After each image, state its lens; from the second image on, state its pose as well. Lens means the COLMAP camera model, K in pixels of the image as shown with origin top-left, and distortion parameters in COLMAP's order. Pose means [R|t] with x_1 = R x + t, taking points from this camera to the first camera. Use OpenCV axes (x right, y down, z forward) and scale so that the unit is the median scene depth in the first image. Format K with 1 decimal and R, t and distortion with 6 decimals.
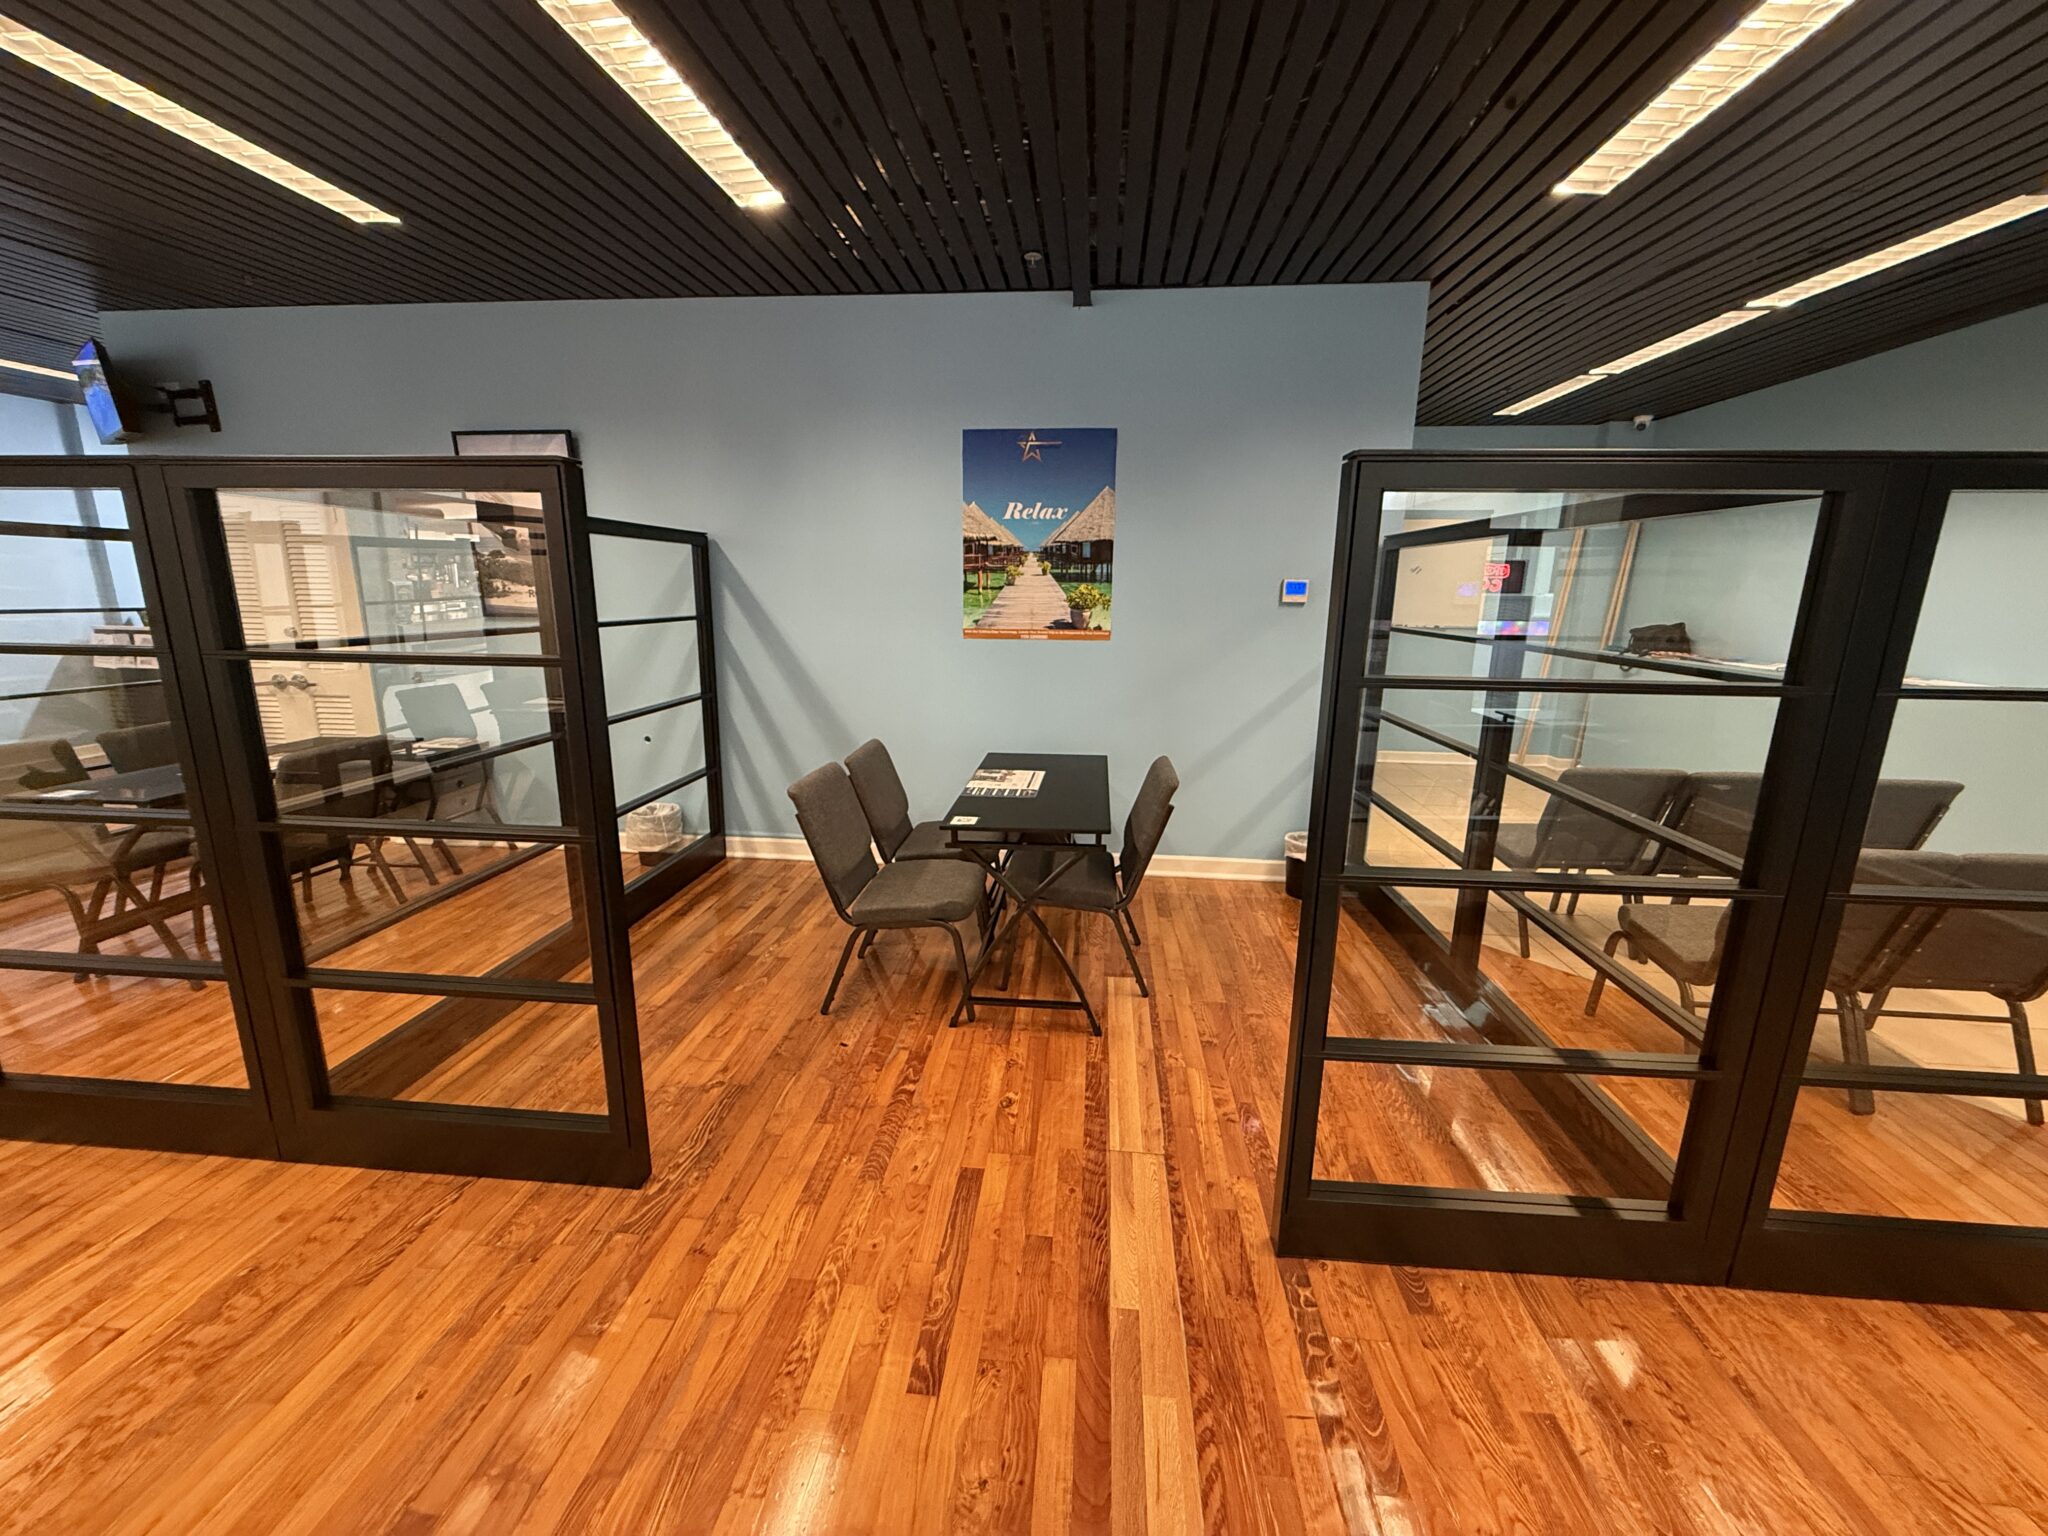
lens RADIAL K [[820.4, 0, 1024.0], [0, 820.4, 768.0], [0, 0, 1]] dist [-0.004606, 0.002825]
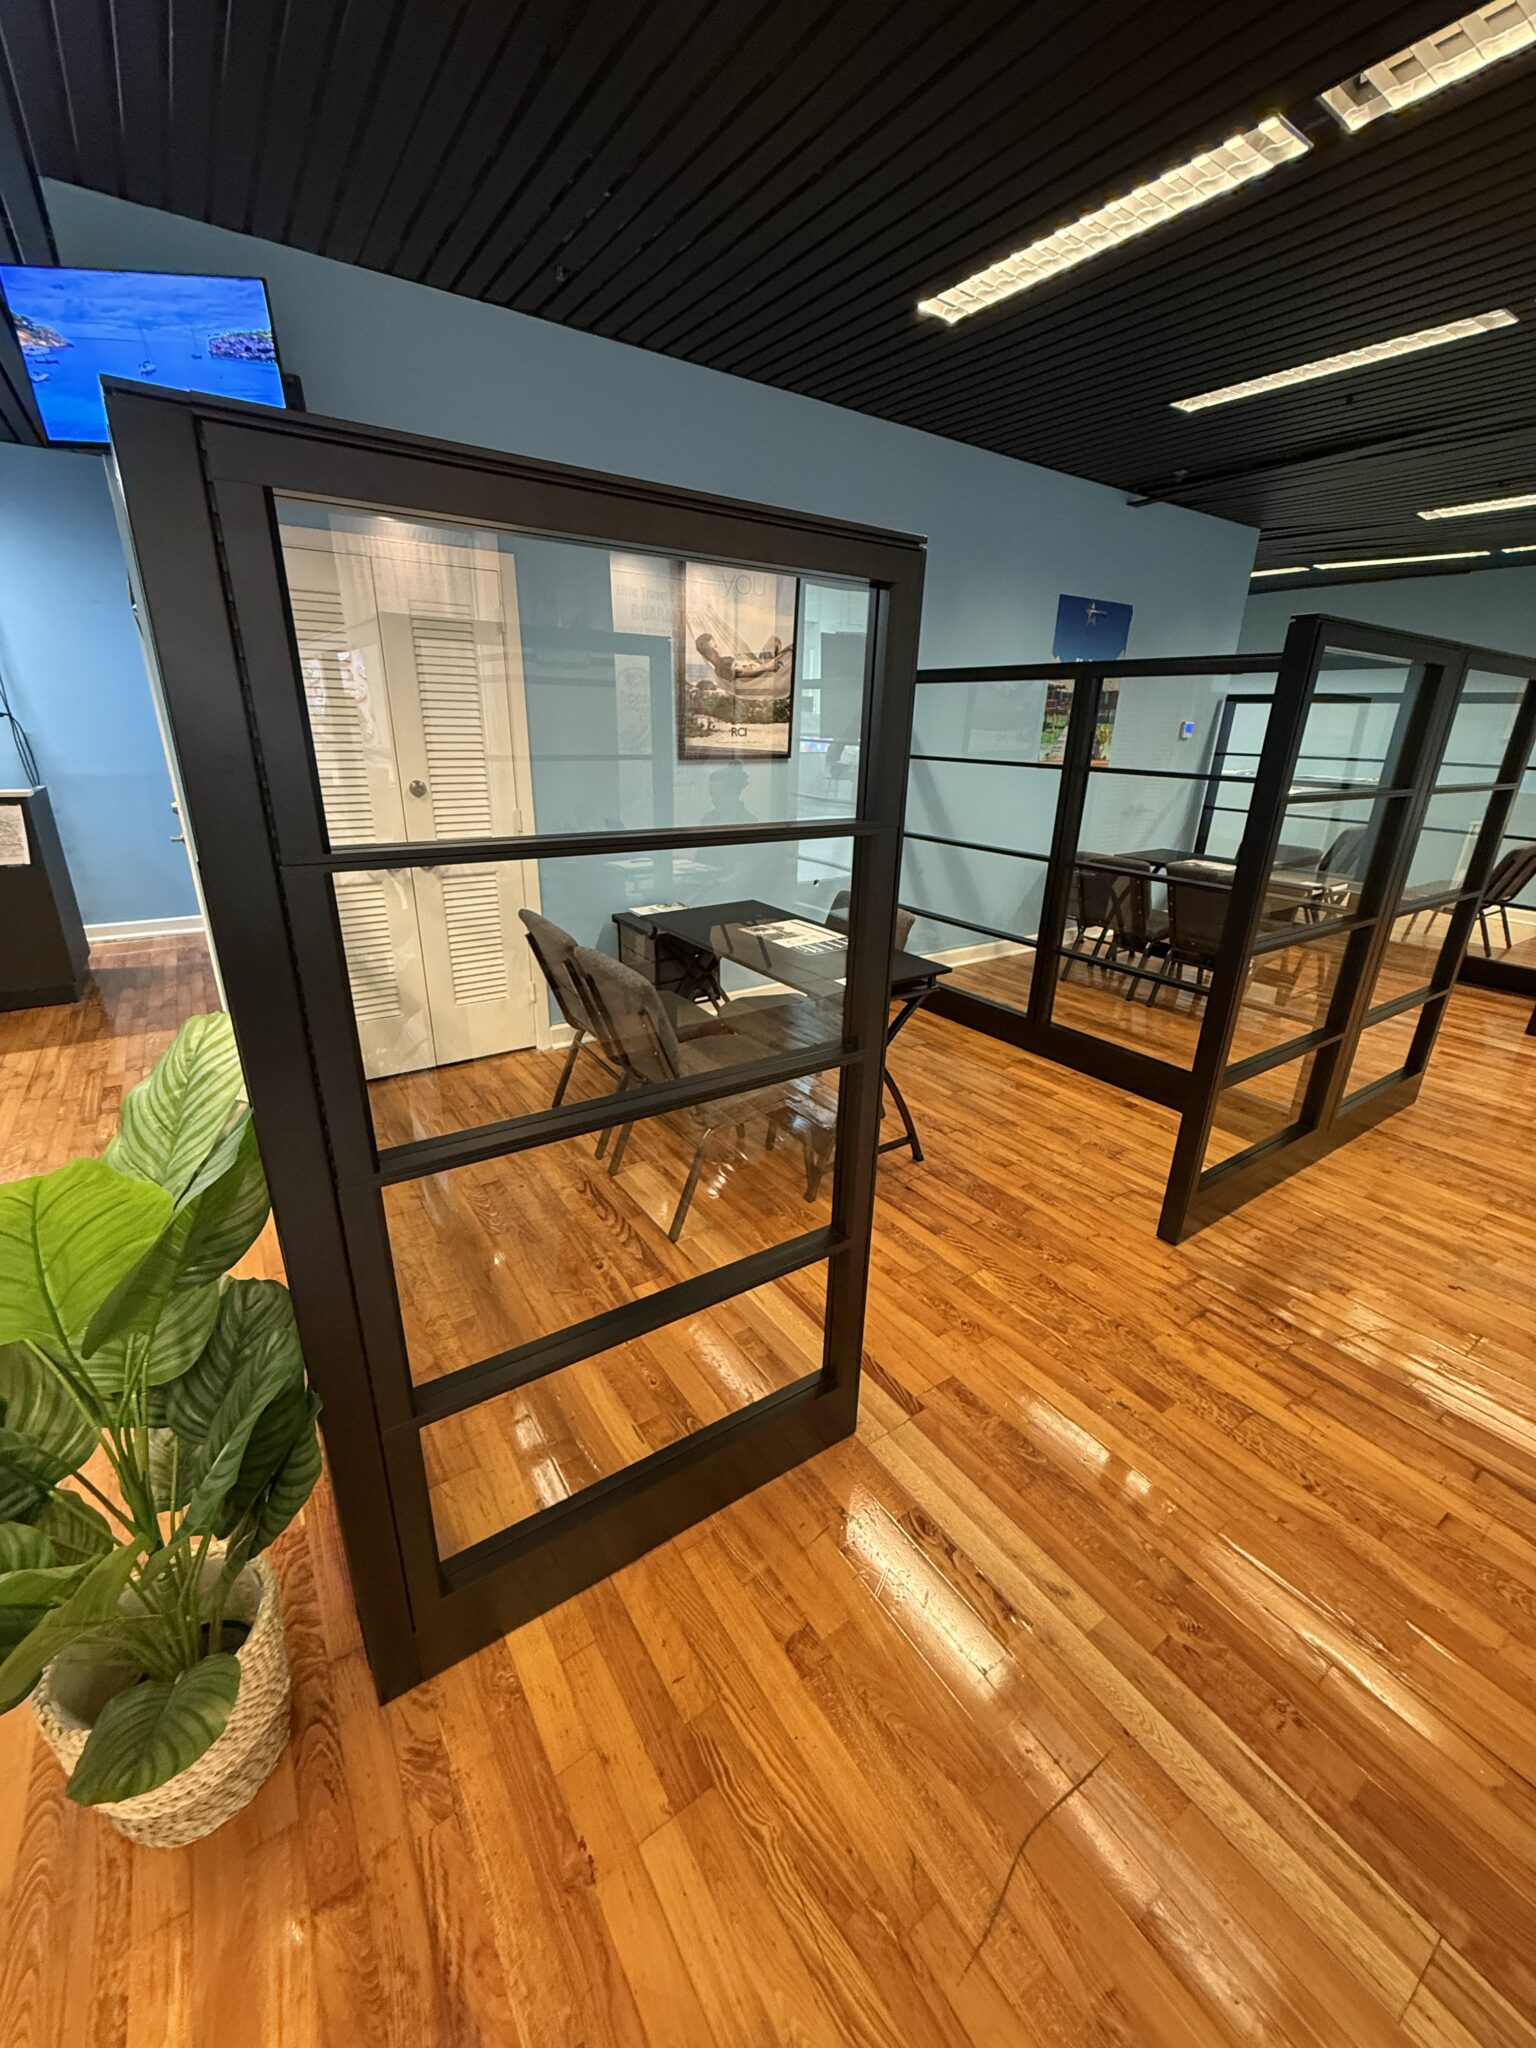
lens RADIAL K [[820.4, 0, 769.9], [0, 820.4, 1021.0], [0, 0, 1]] dist [-0.004606, 0.002825]
pose [[0.766879, -0.215118, 0.604665, -1.257646], [0.127278, 0.974416, 0.185239, -0.068855], [-0.629044, -0.065095, 0.774640, 0.270068]]
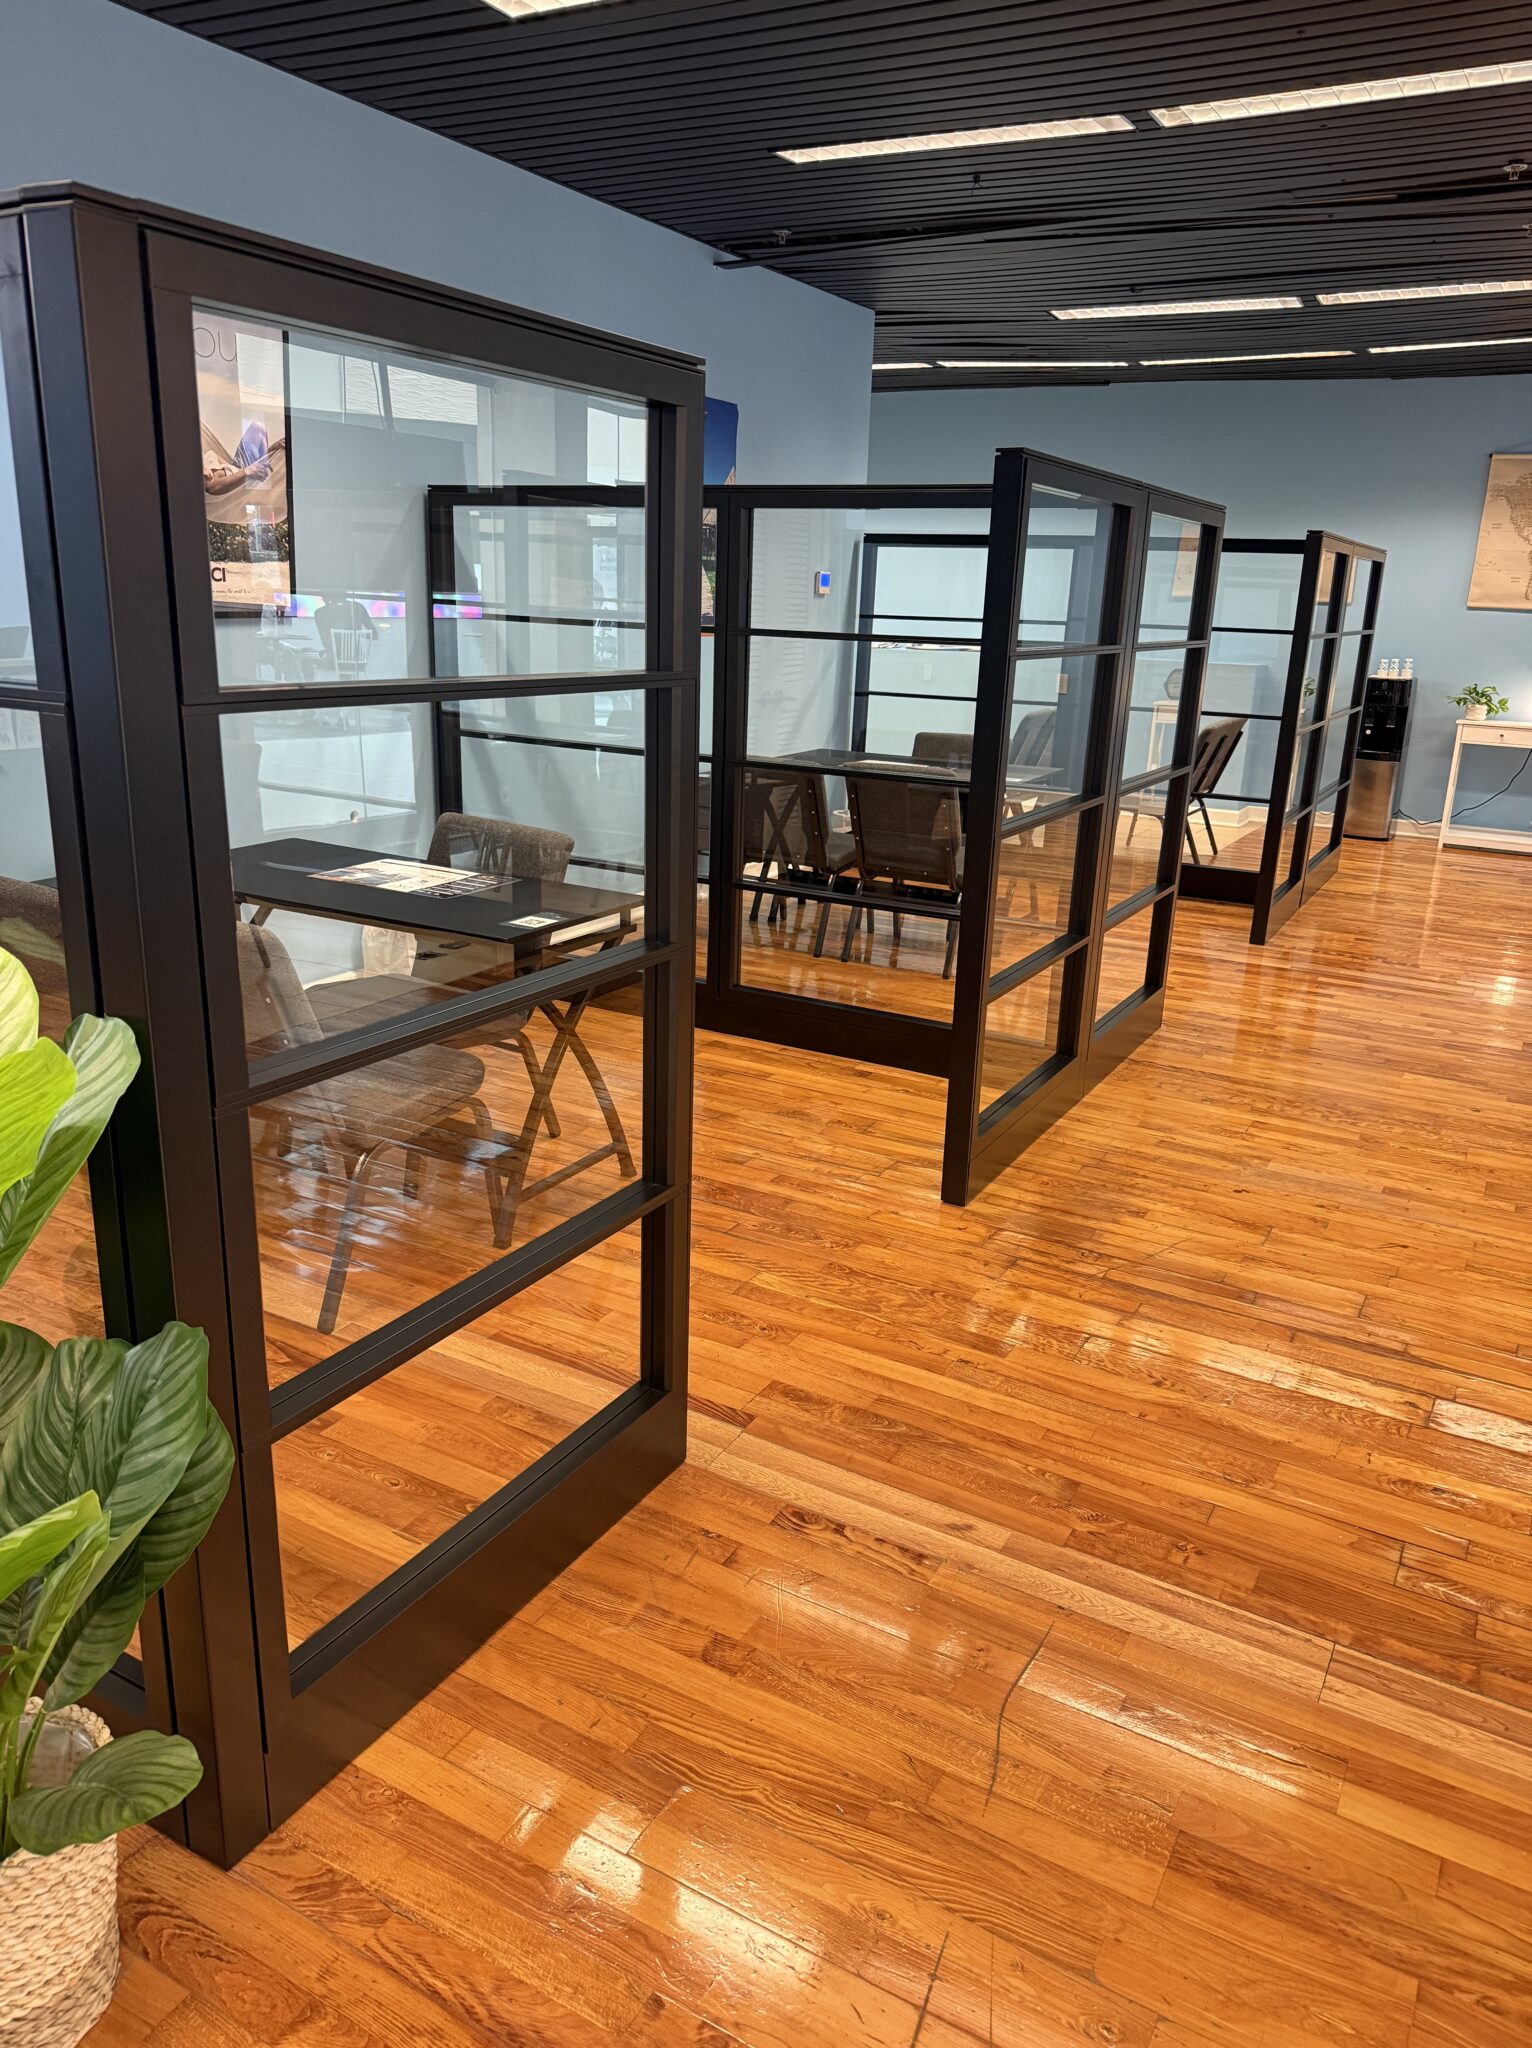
lens RADIAL K [[1450.8, 0, 772.2], [0, 1450.8, 1030.7], [0, 0, 1]] dist [0.033768, -0.045526]
pose [[0.405848, -0.265419, 0.874551, -1.470408], [0.174633, 0.961792, 0.210855, -0.060639], [-0.897101, 0.067151, 0.436693, 0.257868]]
